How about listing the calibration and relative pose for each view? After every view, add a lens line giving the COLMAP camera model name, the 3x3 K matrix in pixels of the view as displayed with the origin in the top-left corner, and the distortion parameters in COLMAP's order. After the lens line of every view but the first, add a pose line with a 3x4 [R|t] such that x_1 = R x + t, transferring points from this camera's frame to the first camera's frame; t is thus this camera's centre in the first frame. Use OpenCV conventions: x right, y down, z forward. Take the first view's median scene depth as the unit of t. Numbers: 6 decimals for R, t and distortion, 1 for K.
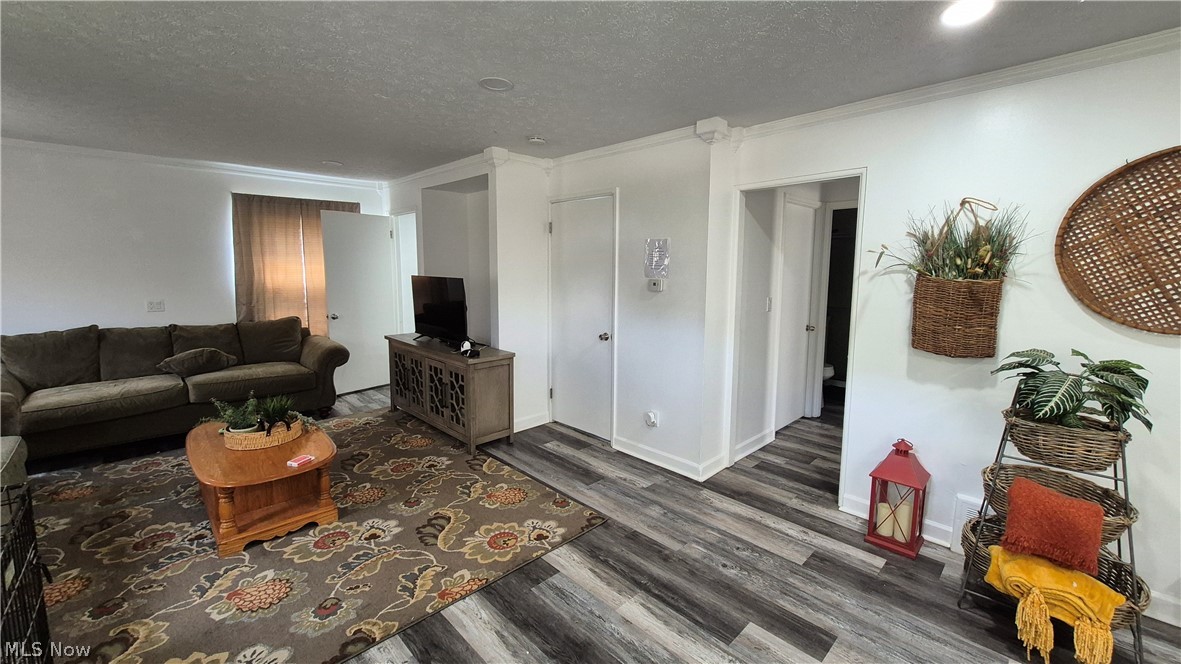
lens RADIAL K [[462.0, 0, 595.3], [0, 462.0, 317.3], [0, 0, 1]] dist [0.002018, 0.000131]
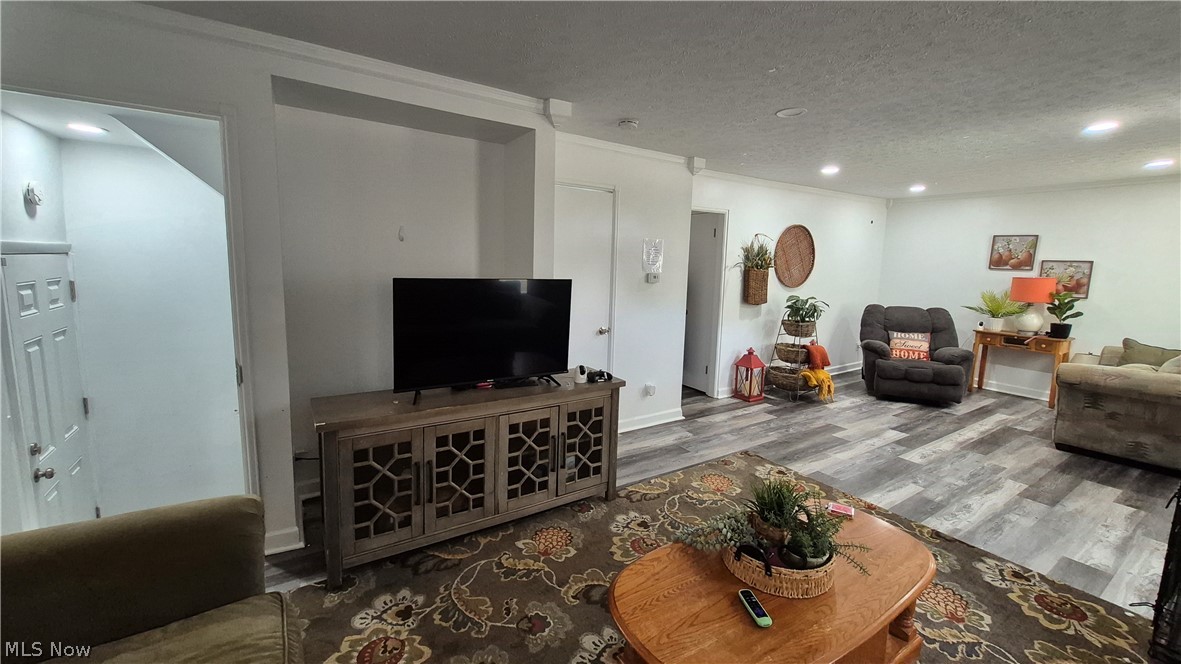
lens RADIAL K [[462.0, 0, 595.3], [0, 462.0, 317.3], [0, 0, 1]] dist [0.002018, 0.000131]
pose [[0.211999, -0.122246, 0.969594, -1.493179], [0.083745, 0.990768, 0.106606, -0.151625], [-0.973675, 0.058598, 0.220279, 1.233131]]
